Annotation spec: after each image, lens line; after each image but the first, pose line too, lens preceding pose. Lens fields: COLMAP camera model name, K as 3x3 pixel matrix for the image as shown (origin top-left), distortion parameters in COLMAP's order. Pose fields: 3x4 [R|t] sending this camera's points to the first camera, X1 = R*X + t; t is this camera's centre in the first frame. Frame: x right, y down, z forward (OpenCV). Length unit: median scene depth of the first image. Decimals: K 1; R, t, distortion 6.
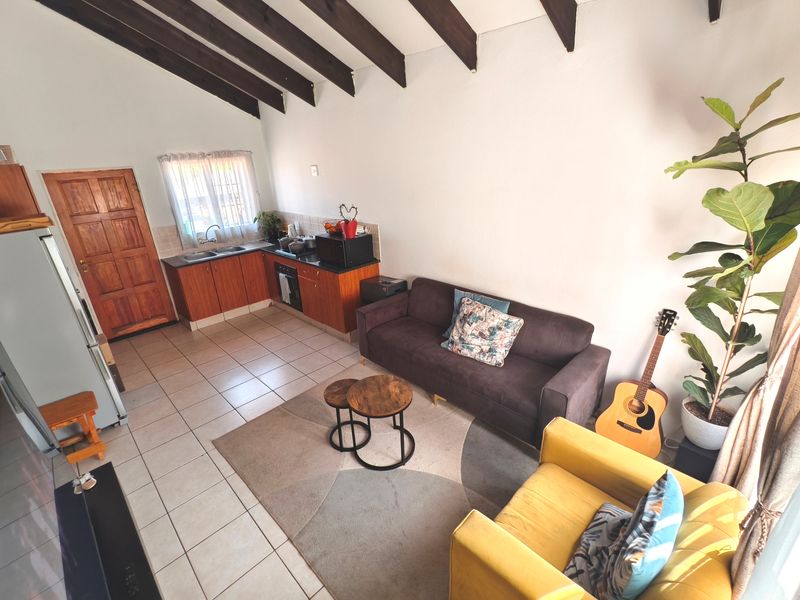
lens RADIAL K [[369.9, 0, 400.9], [0, 369.9, 299.6], [0, 0, 1]] dist [-0.000287, -0.001340]
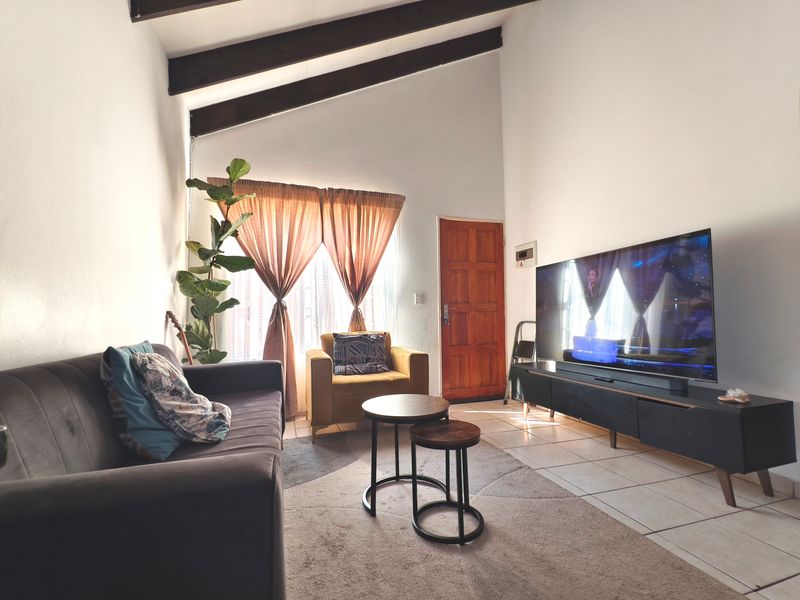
lens RADIAL K [[369.9, 0, 400.5], [0, 369.9, 299.1], [0, 0, 1]] dist [-0.000287, -0.001340]
pose [[-0.886817, 0.071319, 0.456585, -0.273272], [0.213946, 0.939119, 0.268853, -0.102885], [-0.409613, 0.336108, -0.848085, 1.062906]]
